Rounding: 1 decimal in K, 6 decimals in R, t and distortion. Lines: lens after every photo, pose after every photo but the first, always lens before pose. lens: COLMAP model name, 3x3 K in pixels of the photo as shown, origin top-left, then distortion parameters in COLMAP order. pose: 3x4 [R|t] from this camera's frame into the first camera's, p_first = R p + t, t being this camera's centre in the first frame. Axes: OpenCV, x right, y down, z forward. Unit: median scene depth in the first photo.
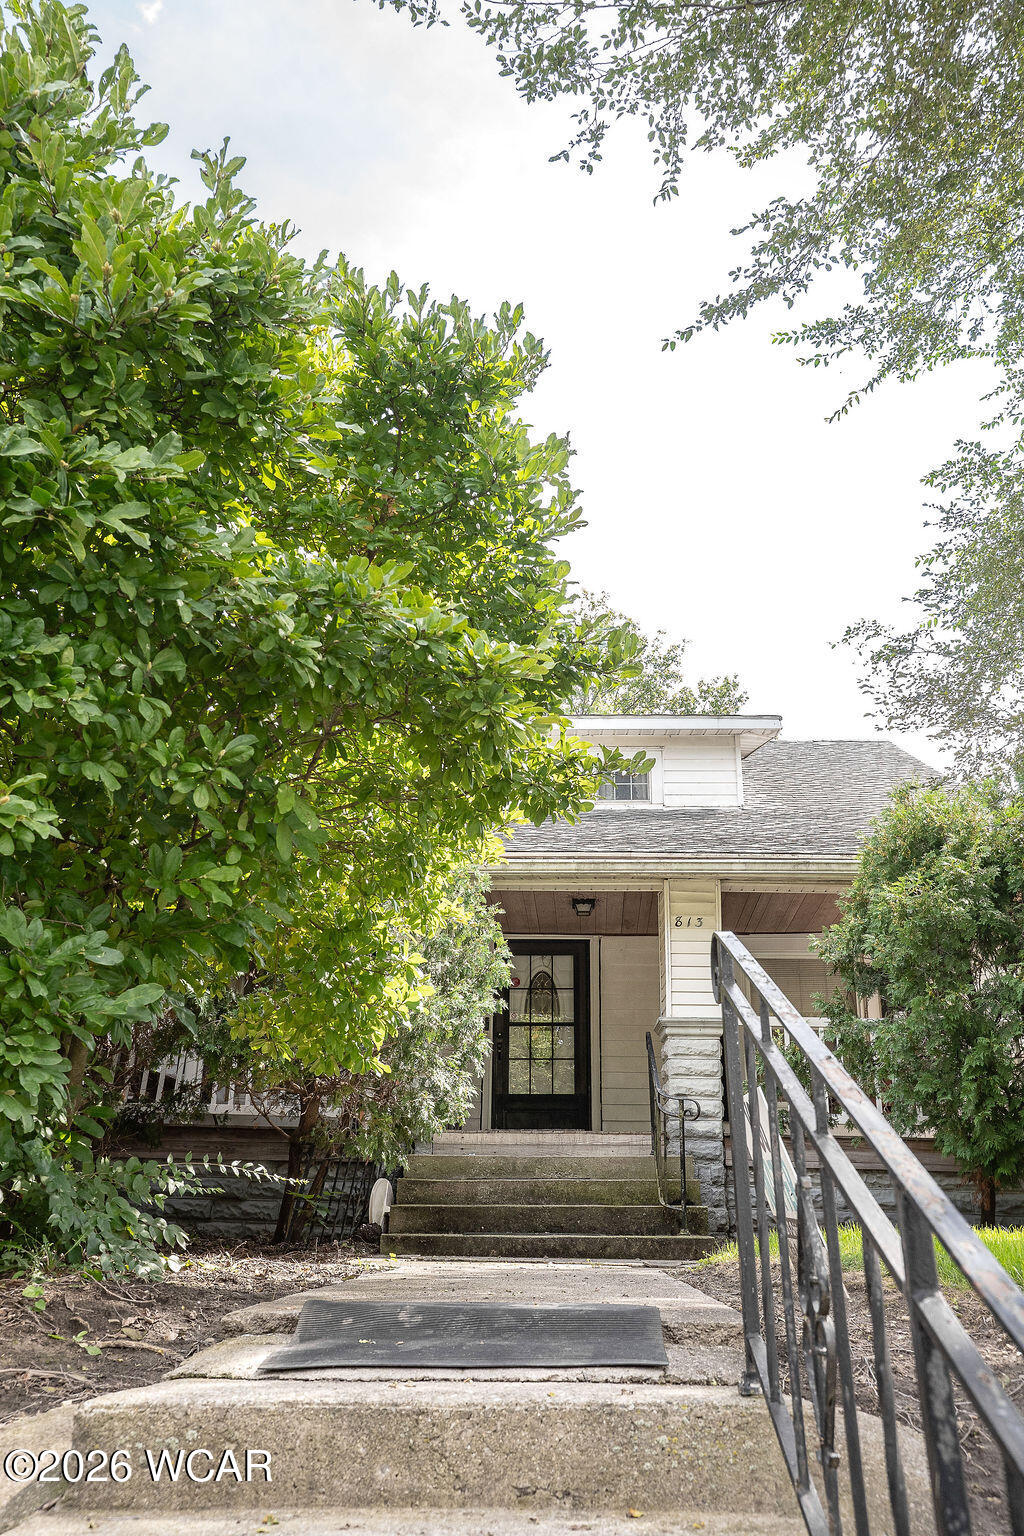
lens RADIAL K [[1245.2, 0, 512.0], [0, 1245.2, 768.0], [0, 0, 1]] dist [-0.036068, 0.000611]
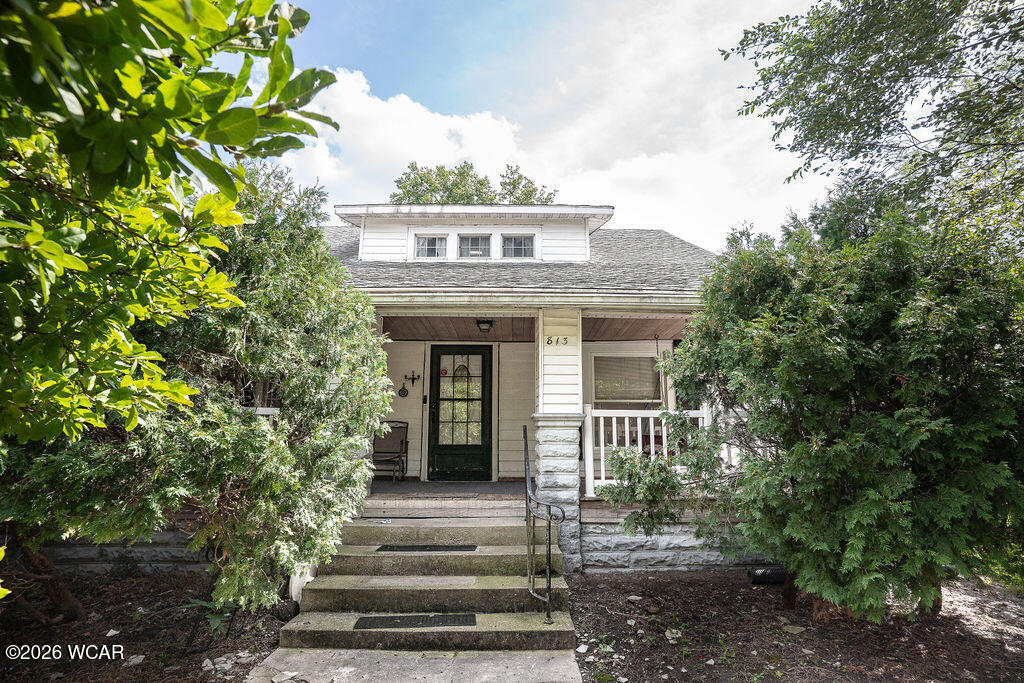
lens RADIAL K [[501.3, 0, 512.0], [0, 501.3, 341.5], [0, 0, 1]] dist [-0.088893, 0.040525]
pose [[0.998478, -0.004156, 0.054988, 0.065692], [-0.005310, 0.985278, 0.170876, 0.034134], [-0.054889, -0.170908, 0.983757, 0.484575]]
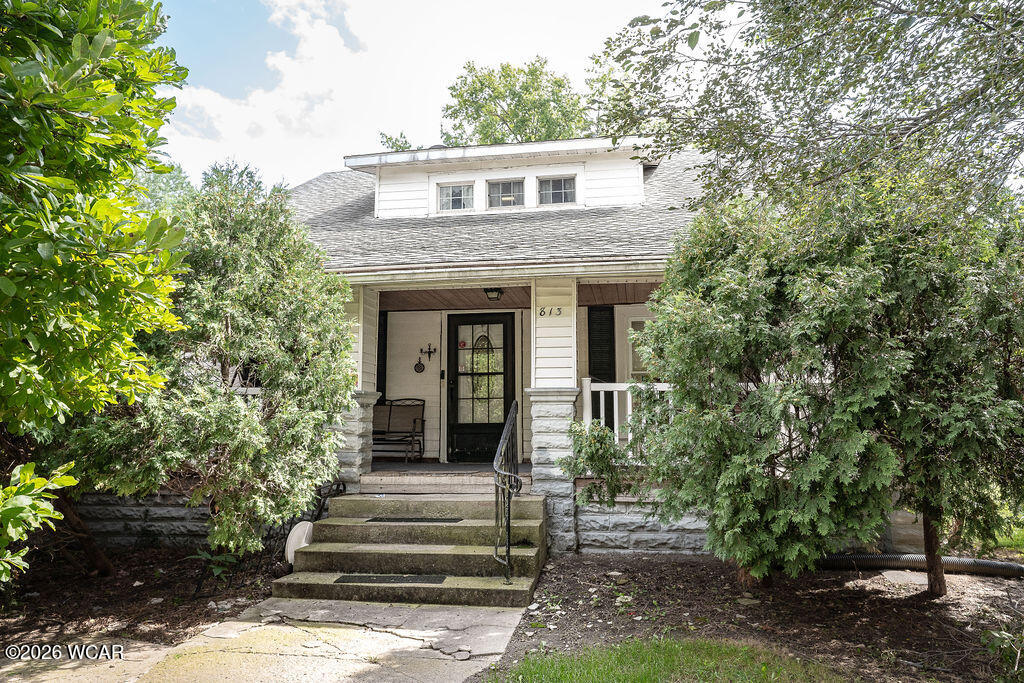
lens RADIAL K [[683.9, 0, 515.8], [0, 683.9, 344.7], [0, 0, 1]] dist [-0.037472, 0.065780]
pose [[0.992173, -0.034561, -0.119995, 0.191832], [0.063075, 0.968045, 0.242716, -0.013721], [0.107772, -0.248385, 0.962647, 0.329025]]
